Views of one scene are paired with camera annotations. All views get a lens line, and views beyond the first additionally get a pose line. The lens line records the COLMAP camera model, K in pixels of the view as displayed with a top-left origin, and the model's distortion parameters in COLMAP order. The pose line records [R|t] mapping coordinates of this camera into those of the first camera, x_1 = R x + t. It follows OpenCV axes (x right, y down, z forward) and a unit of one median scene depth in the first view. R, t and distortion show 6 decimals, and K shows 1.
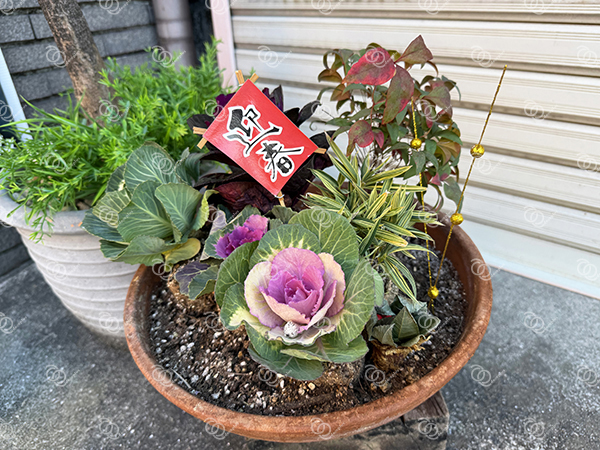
lens RADIAL K [[444.8, 0, 300.0], [0, 444.8, 225.0], [0, 0, 1]] dist [-0.028972, -0.002611]
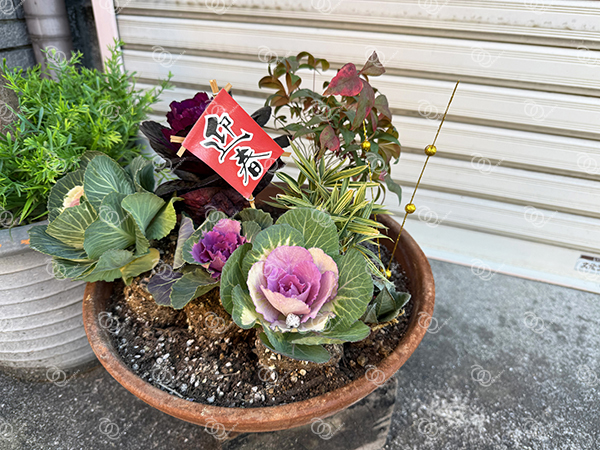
lens RADIAL K [[444.8, 0, 300.0], [0, 444.8, 225.0], [0, 0, 1]] dist [-0.028972, -0.002611]
pose [[0.953054, -0.084491, 0.290774, -0.245676], [0.084074, 0.996362, 0.013951, -0.009087], [-0.290895, 0.011151, 0.956690, -0.032982]]
